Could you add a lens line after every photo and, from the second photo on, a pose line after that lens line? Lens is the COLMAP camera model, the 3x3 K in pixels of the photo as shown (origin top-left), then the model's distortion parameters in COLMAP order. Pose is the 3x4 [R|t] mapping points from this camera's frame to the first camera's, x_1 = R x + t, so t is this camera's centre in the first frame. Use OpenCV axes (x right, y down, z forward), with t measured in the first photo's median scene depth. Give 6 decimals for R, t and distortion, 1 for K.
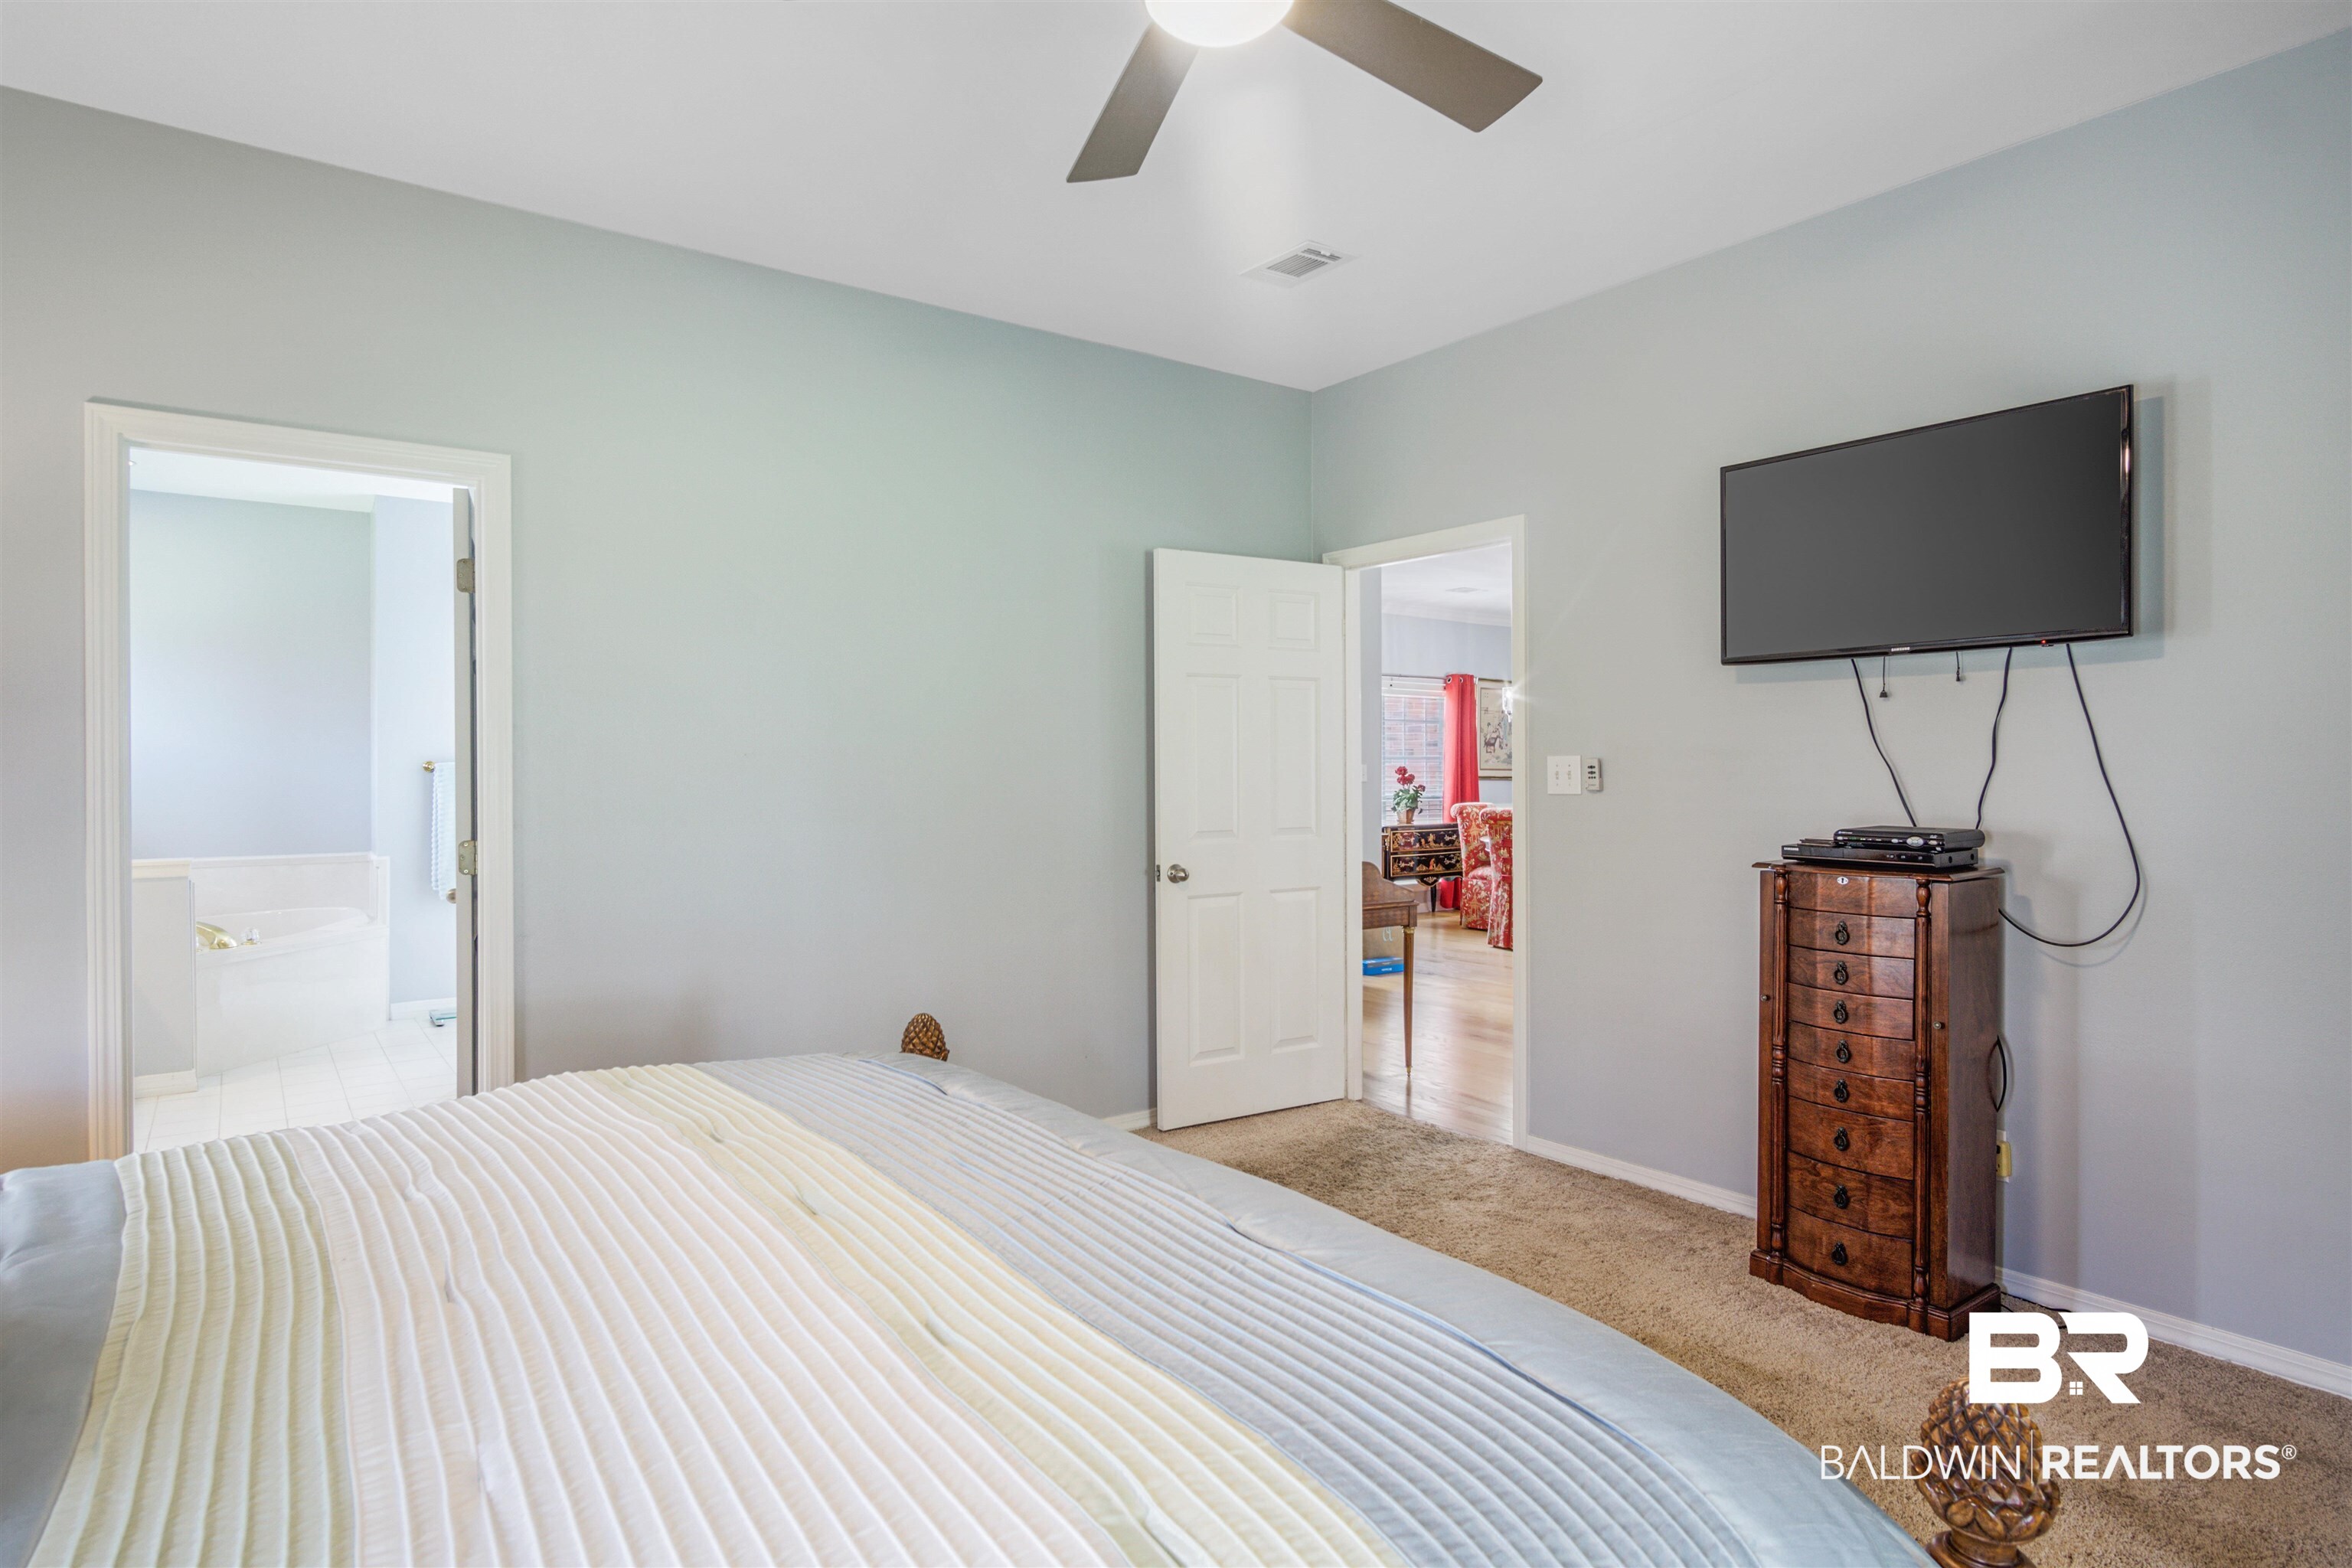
lens RADIAL K [[1260.7, 0, 1161.2], [0, 1260.7, 776.1], [0, 0, 1]] dist [-0.002793, -0.000164]
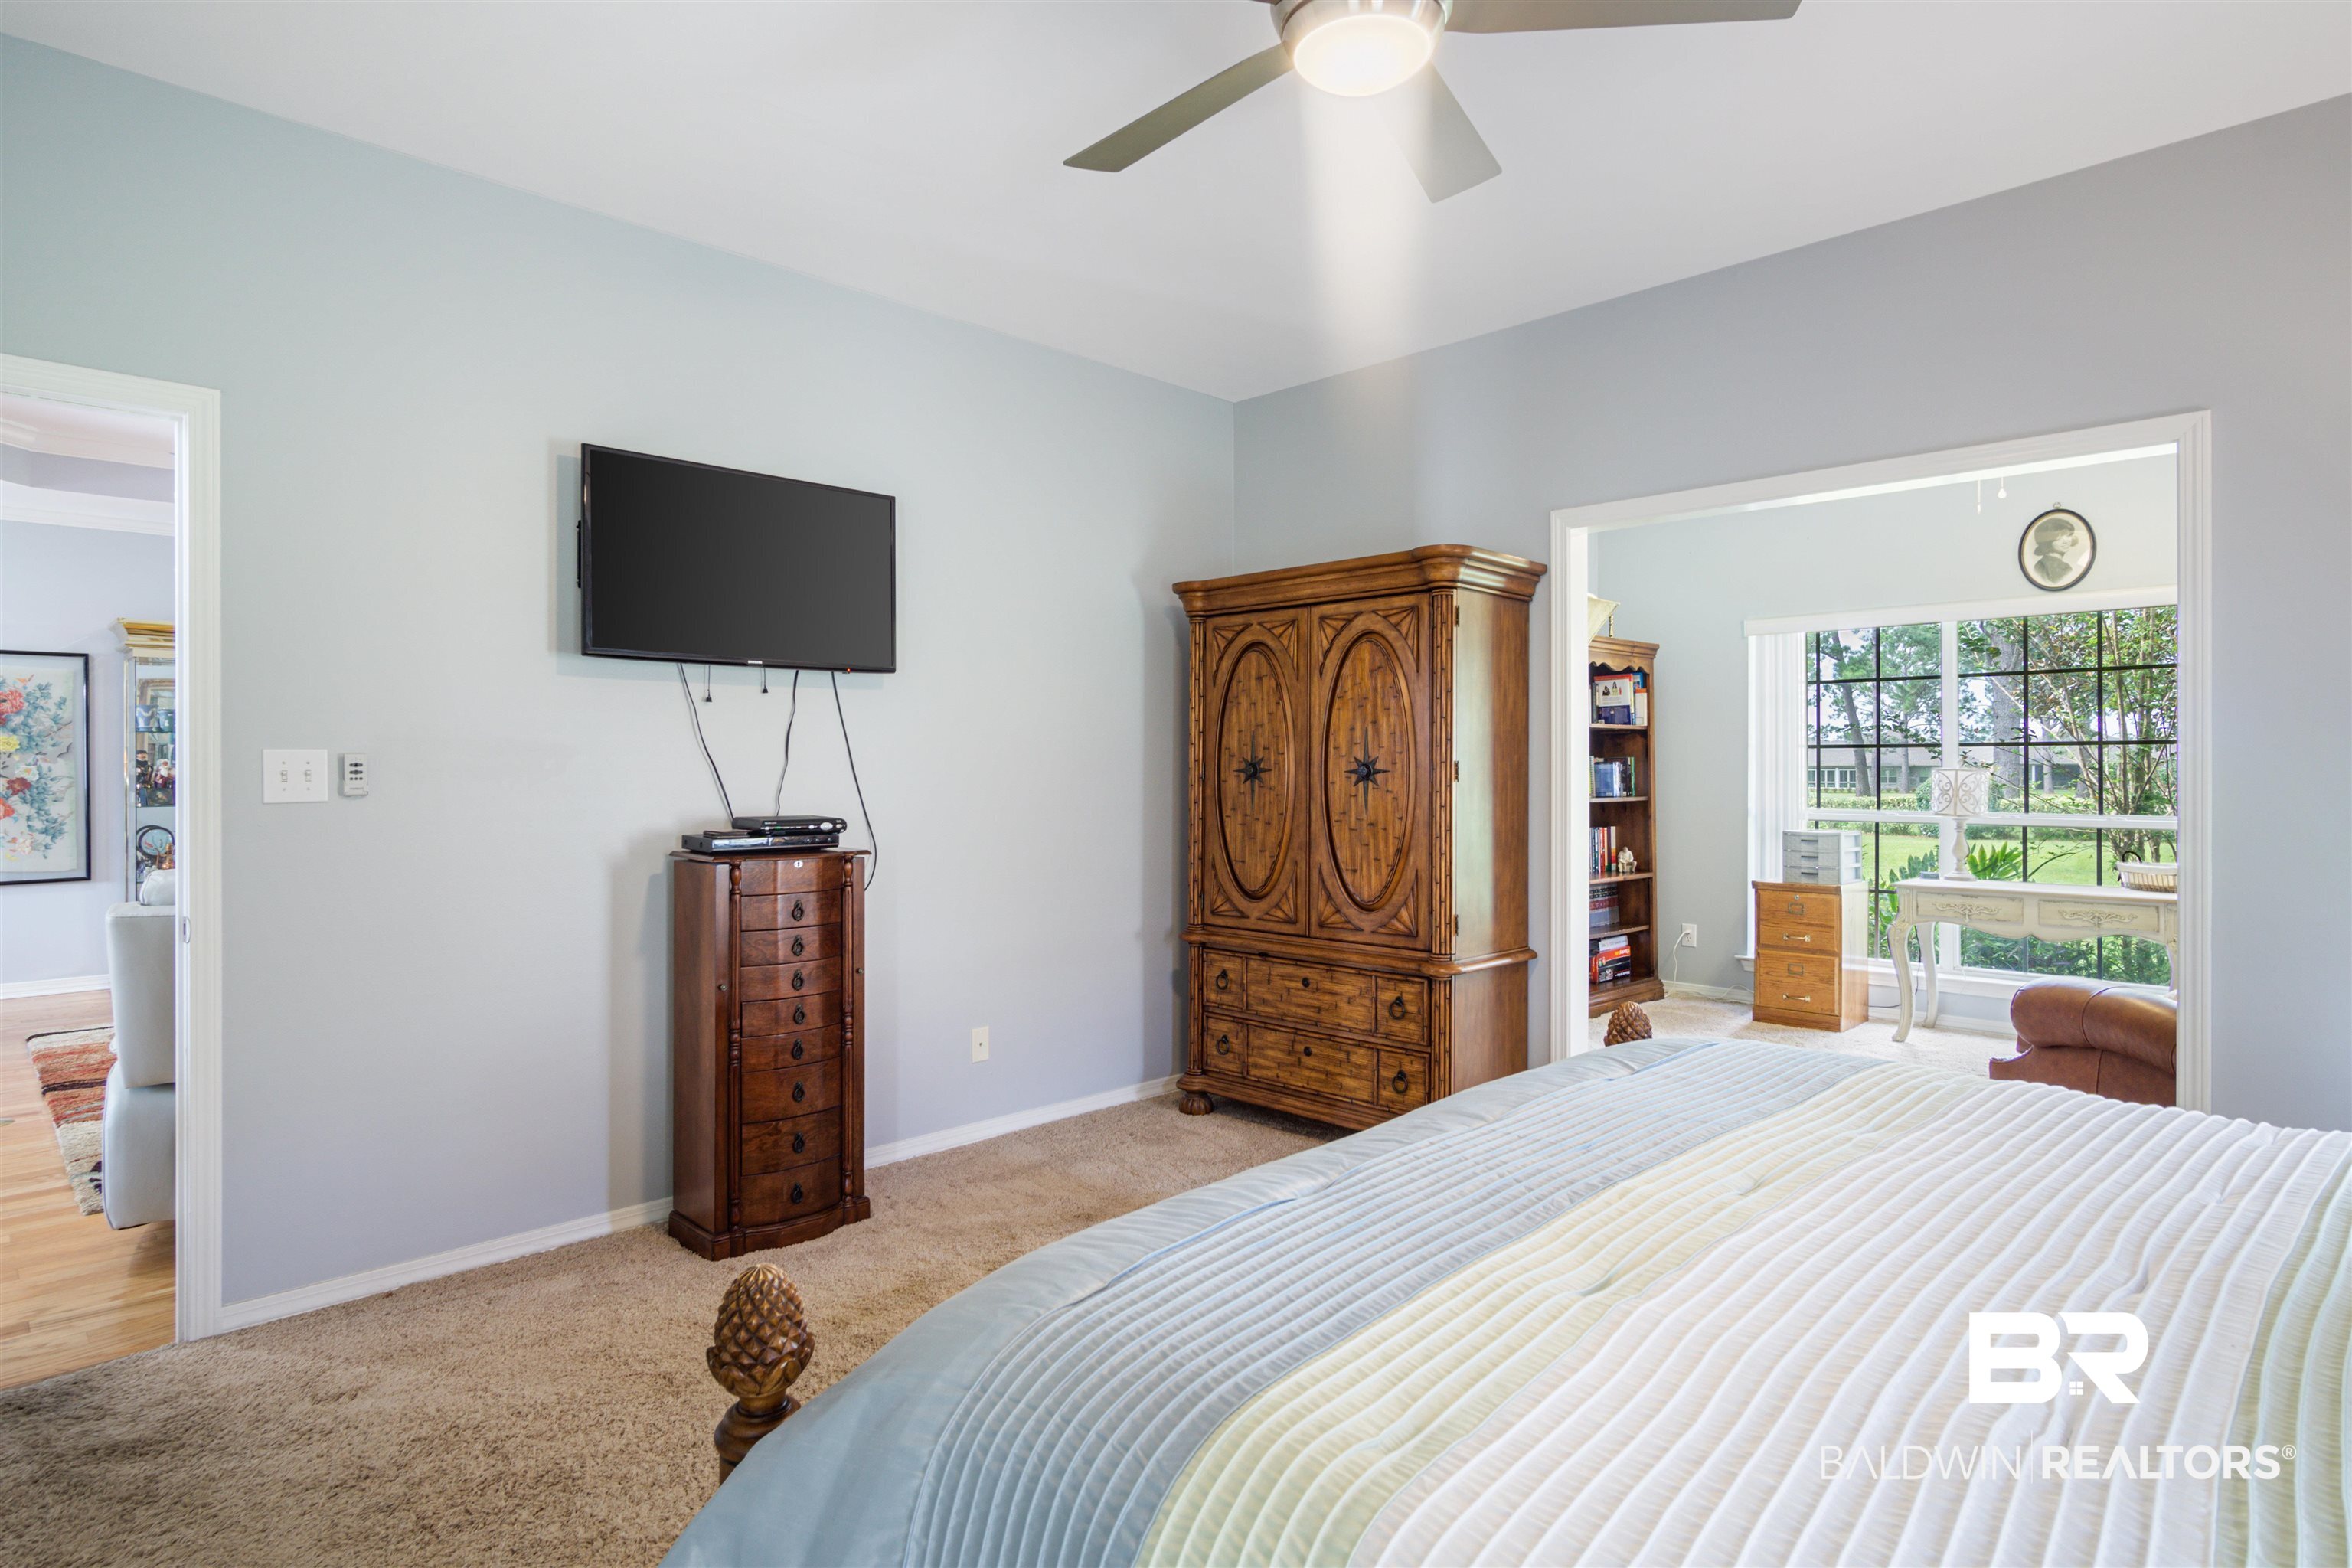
lens RADIAL K [[1260.7, 0, 1156.4], [0, 1260.7, 772.0], [0, 0, 1]] dist [-0.002793, -0.000164]
pose [[-0.142739, -0.002320, 0.989758, -0.612832], [0.008870, 0.999954, 0.003623, -0.001823], [-0.989721, 0.009296, -0.142712, 0.813878]]
